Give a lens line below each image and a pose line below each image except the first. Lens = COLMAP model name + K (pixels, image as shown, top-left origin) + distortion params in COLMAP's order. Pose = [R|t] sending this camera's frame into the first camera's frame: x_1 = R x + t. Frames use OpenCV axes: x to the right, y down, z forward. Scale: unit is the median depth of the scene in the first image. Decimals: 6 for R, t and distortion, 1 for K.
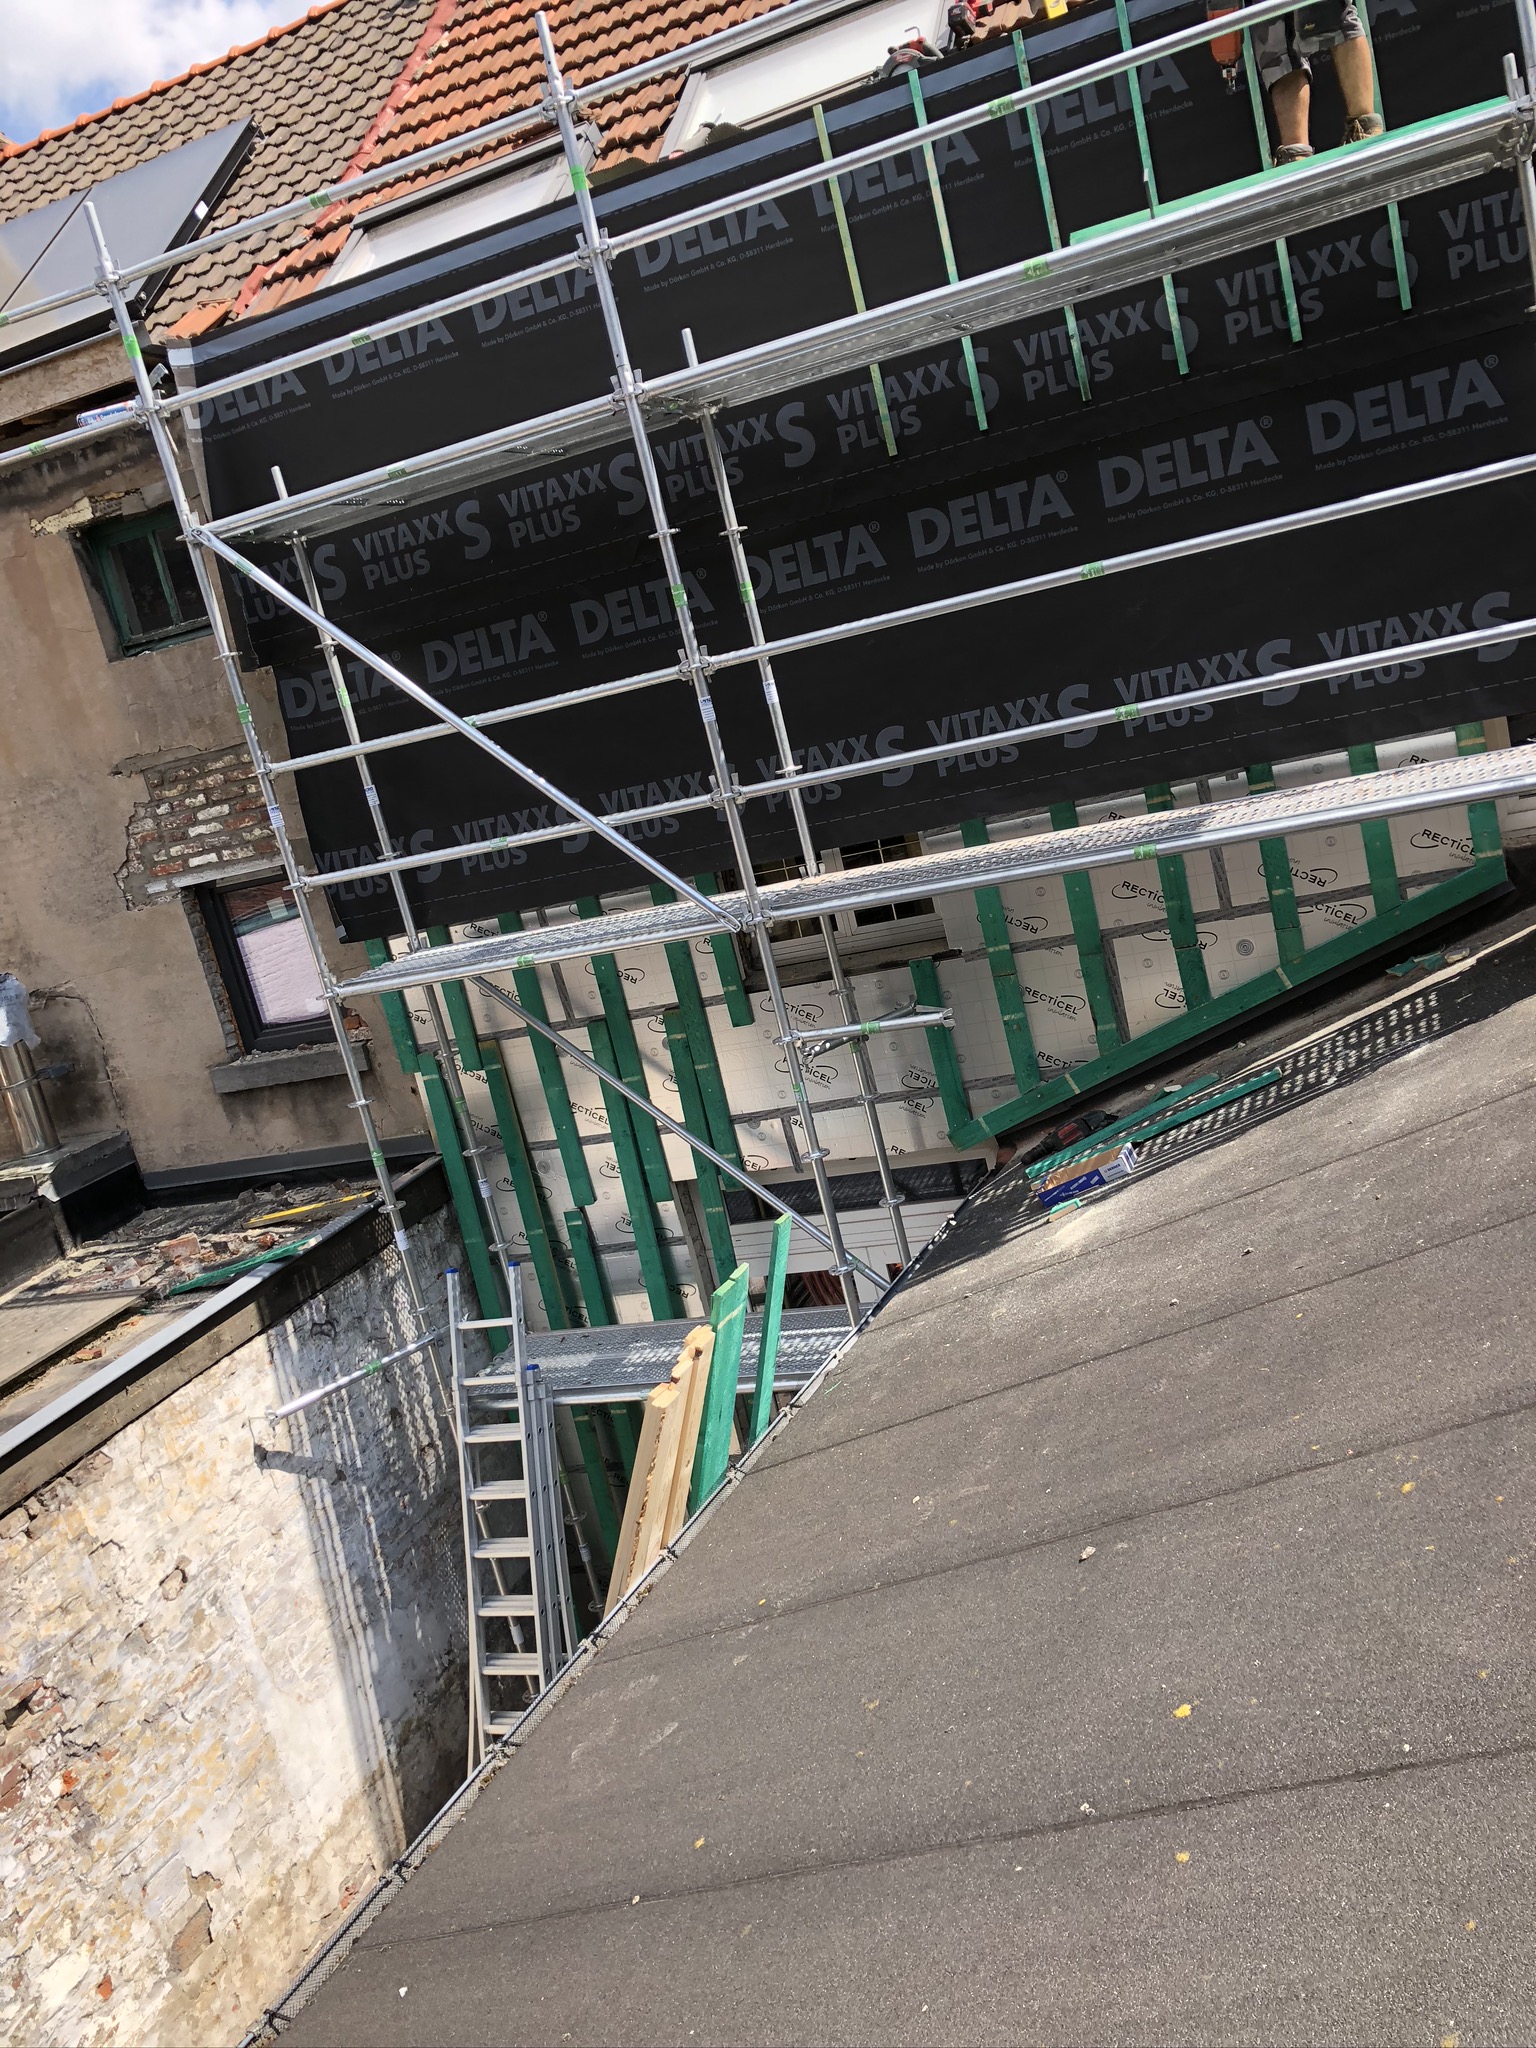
lens RADIAL K [[1690.9, 0, 768.7], [0, 1690.9, 1014.5], [0, 0, 1]] dist [0.031907, -0.013326]
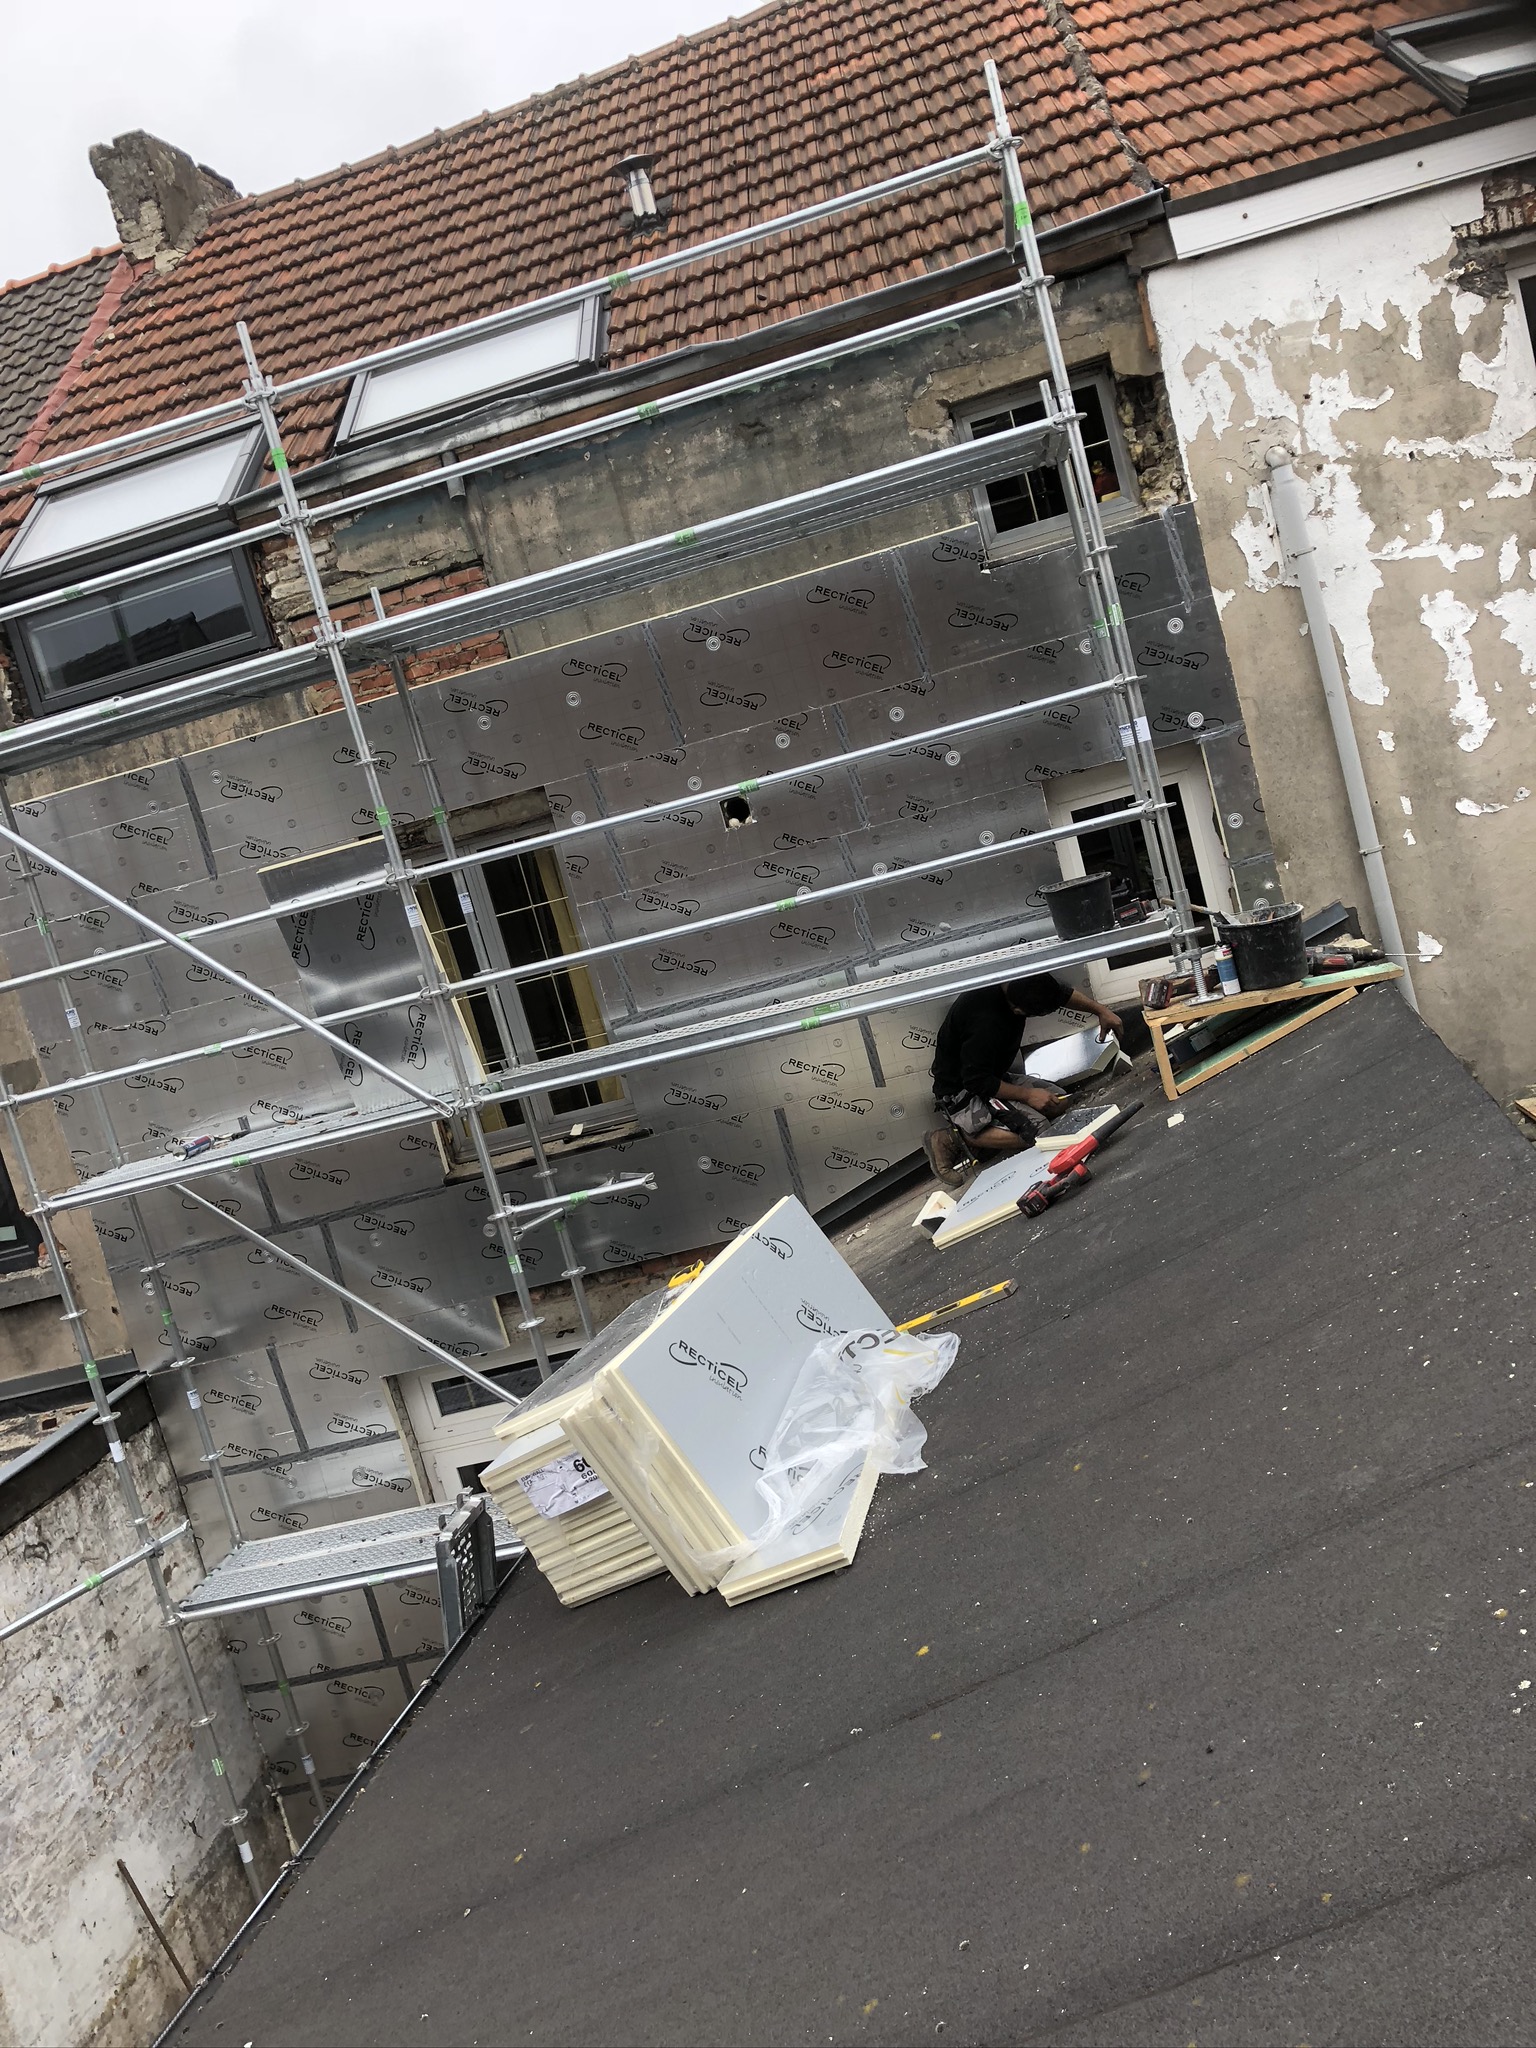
lens RADIAL K [[1690.9, 0, 741.0], [0, 1690.9, 1045.8], [0, 0, 1]] dist [0.031907, -0.013326]
pose [[0.979927, -0.047882, 0.193521, -0.039340], [0.071835, 0.990327, -0.118714, 0.042611], [-0.185965, 0.130232, 0.973887, -0.087819]]
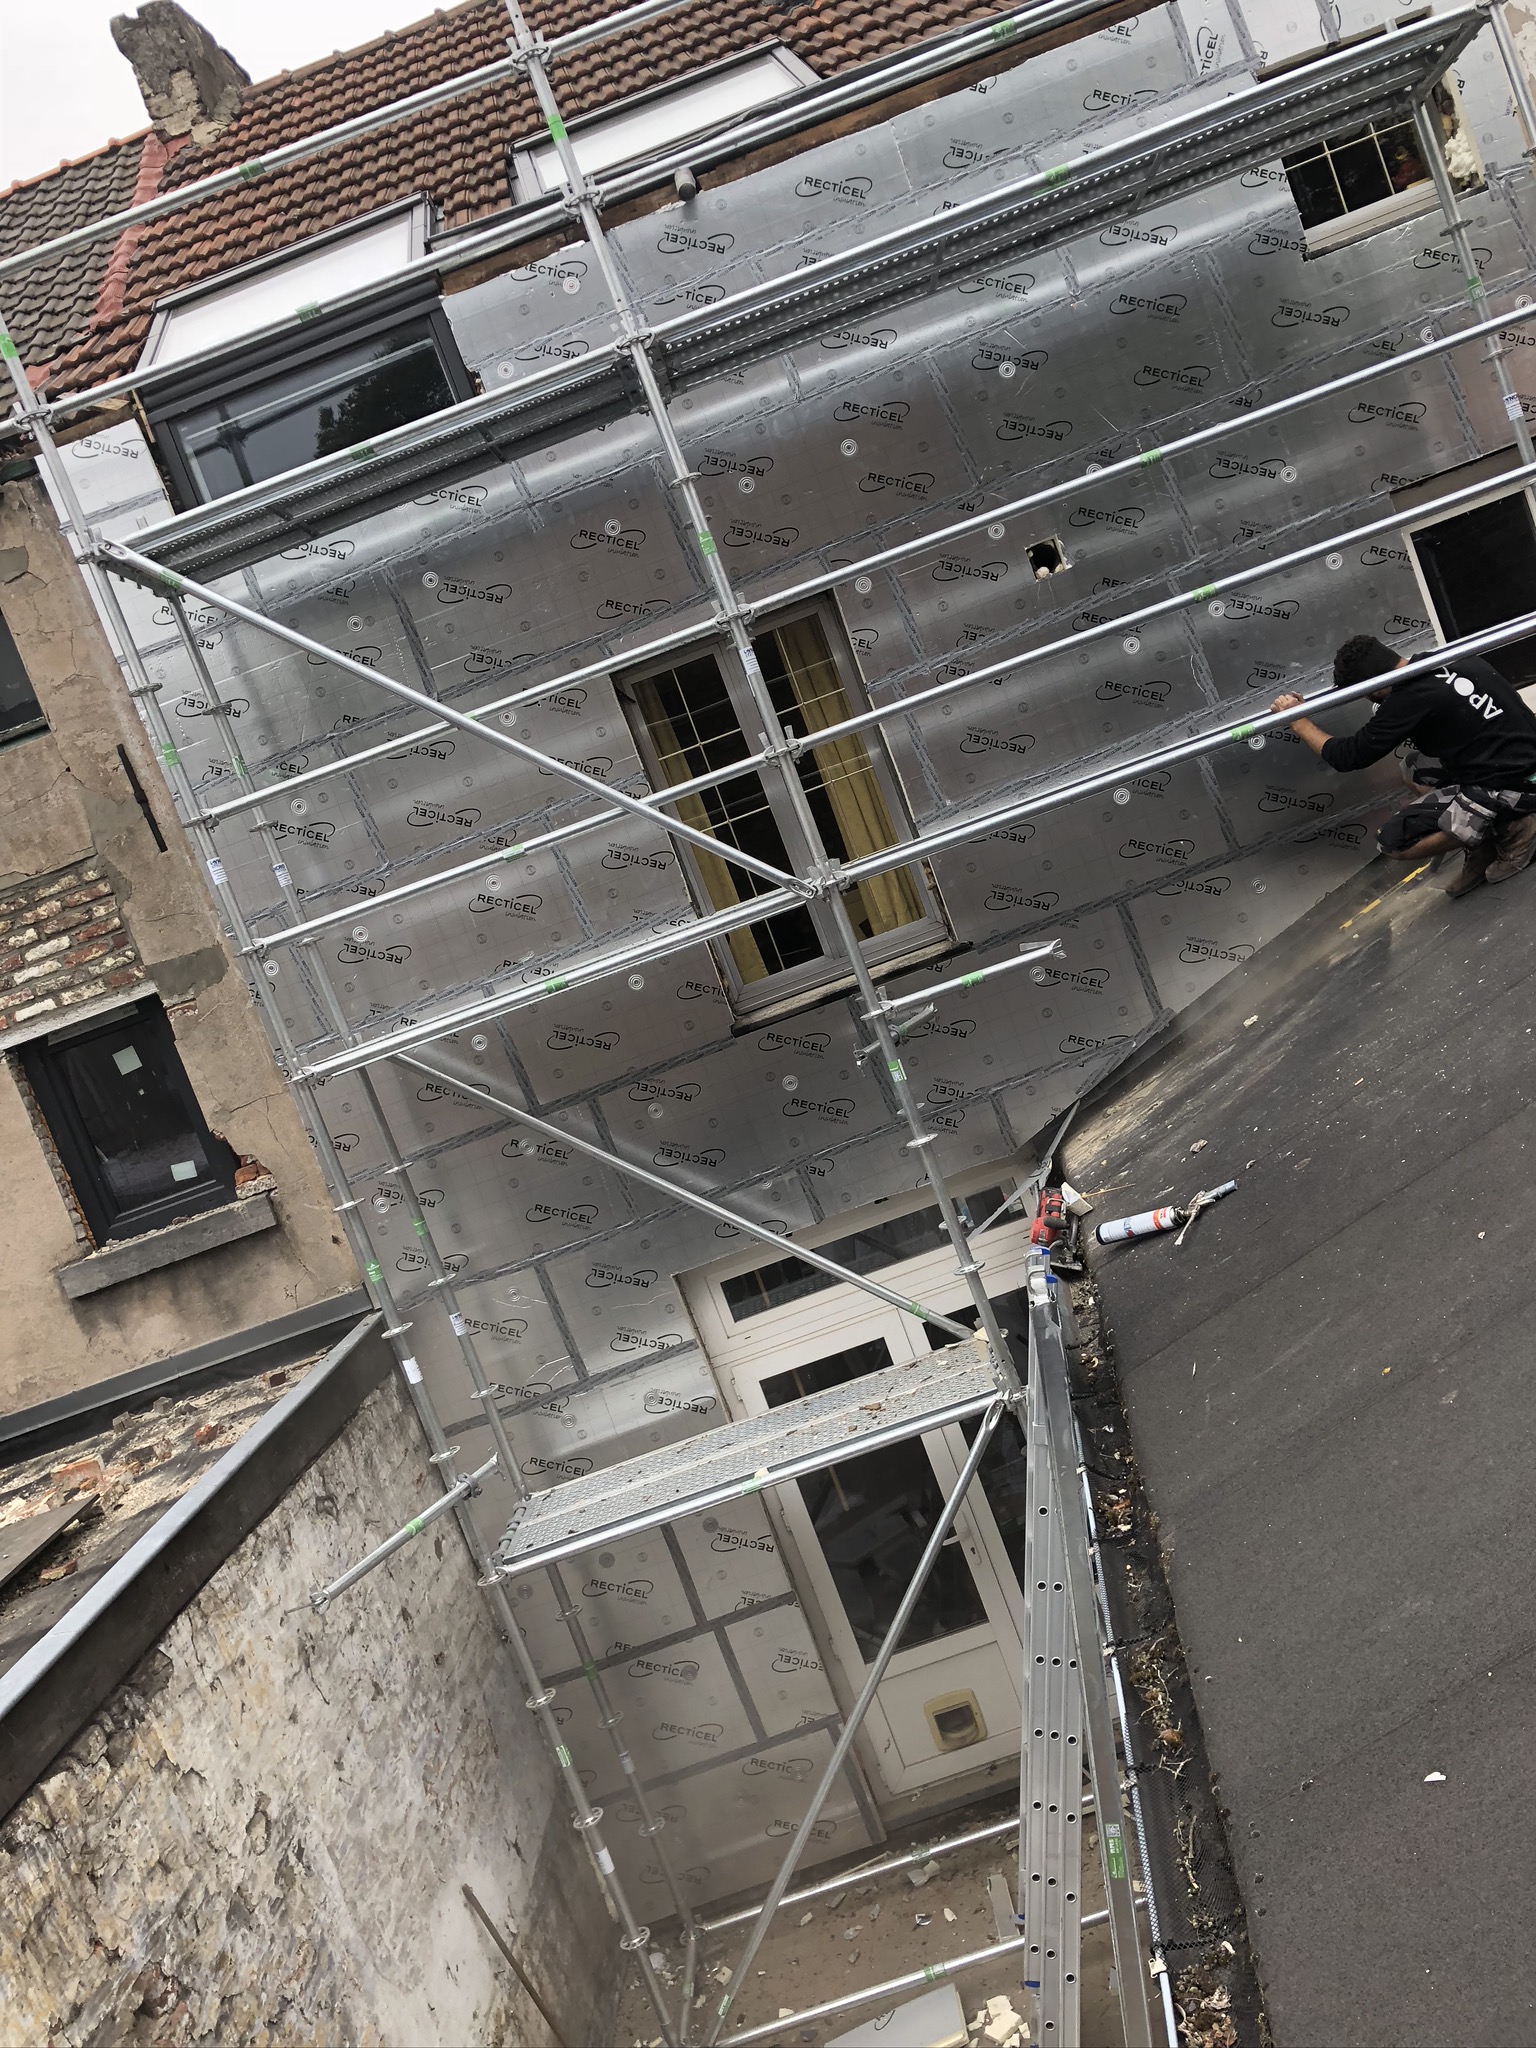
lens RADIAL K [[1690.9, 0, 755.3], [0, 1690.9, 1012.5], [0, 0, 1]] dist [0.031907, -0.013326]
pose [[0.946523, -0.128691, 0.295858, -0.291916], [0.189231, 0.964153, -0.186014, 0.156035], [-0.261314, 0.232052, 0.936945, 0.153343]]
